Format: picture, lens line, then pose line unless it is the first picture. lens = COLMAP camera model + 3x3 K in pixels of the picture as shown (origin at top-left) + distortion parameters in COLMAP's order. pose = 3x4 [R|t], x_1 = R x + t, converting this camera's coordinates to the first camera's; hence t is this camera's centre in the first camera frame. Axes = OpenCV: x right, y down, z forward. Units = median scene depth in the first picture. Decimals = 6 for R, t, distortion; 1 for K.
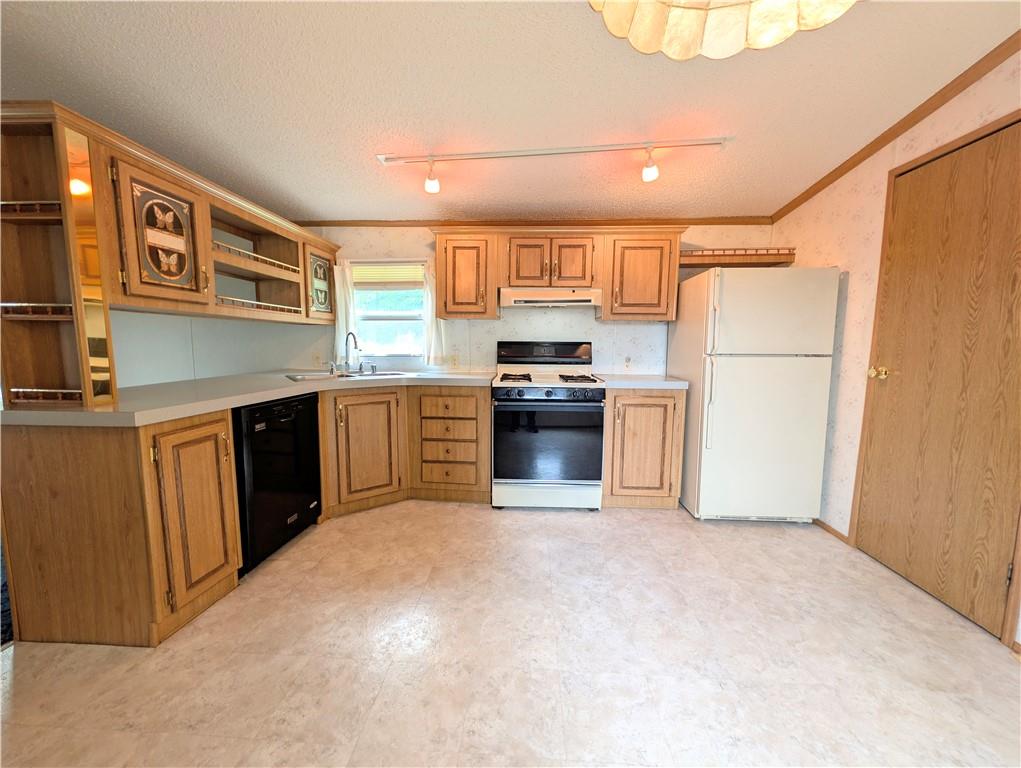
lens RADIAL K [[394.6, 0, 513.4], [0, 394.6, 384.1], [0, 0, 1]] dist [0.002514, 0.000275]
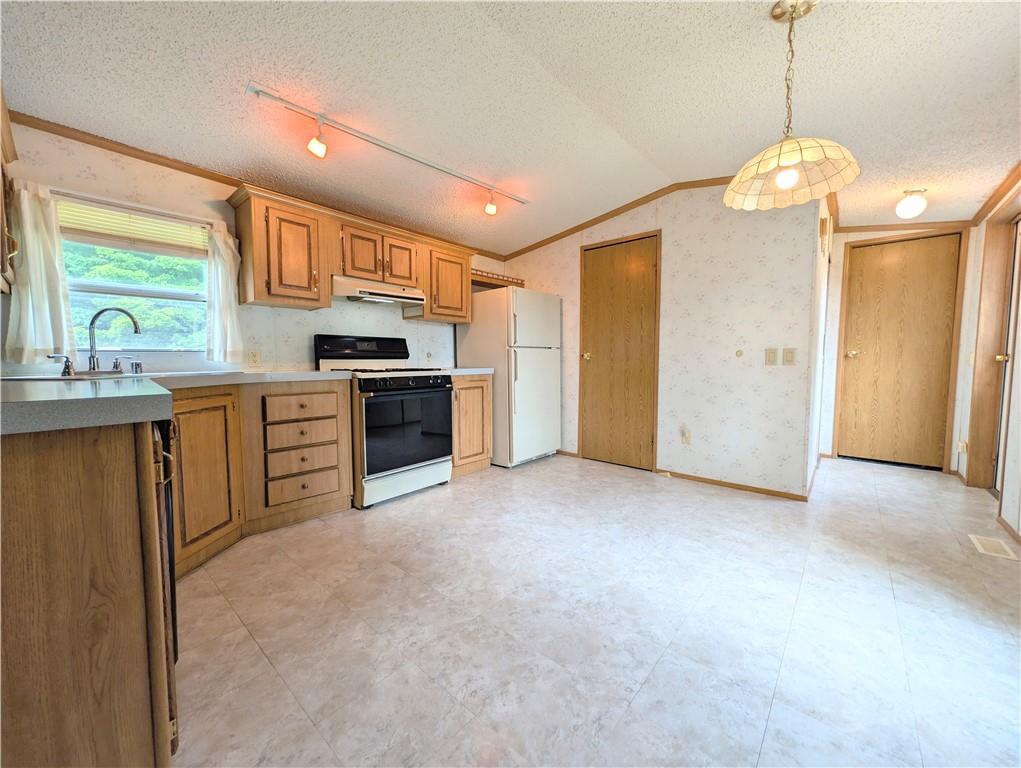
lens RADIAL K [[394.6, 0, 511.0], [0, 394.6, 386.1], [0, 0, 1]] dist [0.002514, 0.000275]
pose [[0.613250, -0.060642, 0.787558, -0.560266], [0.092093, 0.995738, 0.004961, 0.051778], [-0.784502, 0.069486, 0.616221, 0.129965]]
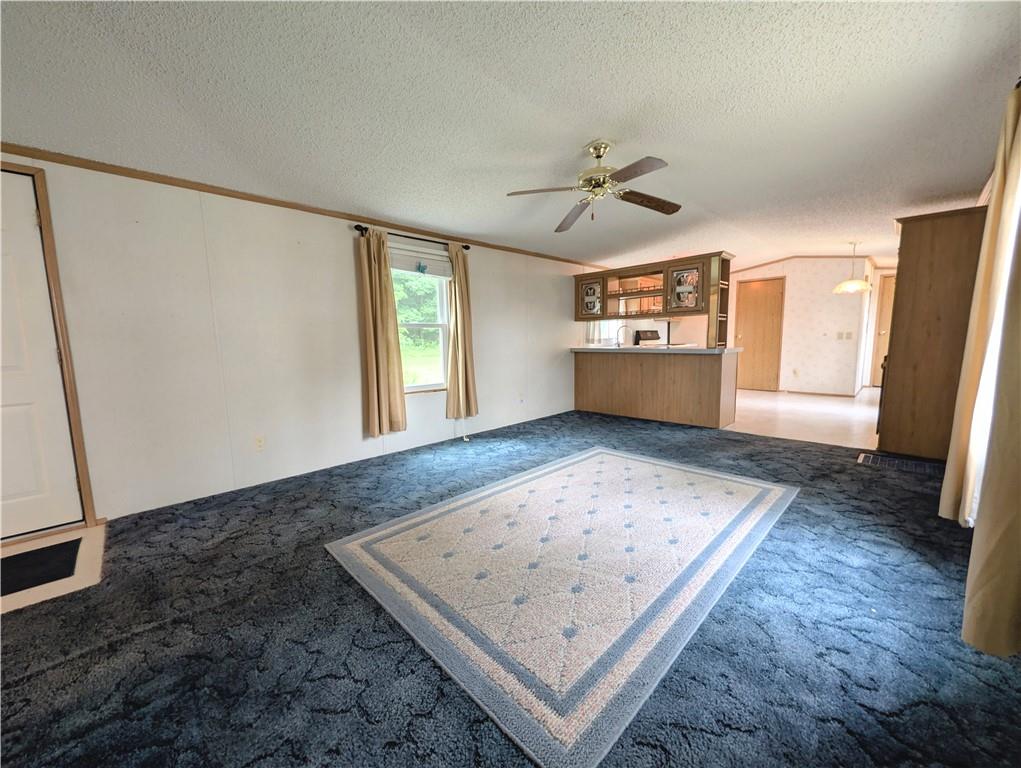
lens RADIAL K [[394.6, 0, 511.4], [0, 394.6, 390.0], [0, 0, 1]] dist [0.002514, 0.000275]
pose [[0.668095, -0.113276, 0.735403, -2.456134], [0.105326, 0.992789, 0.057235, 0.020500], [-0.736583, 0.039219, 0.675209, 0.092923]]
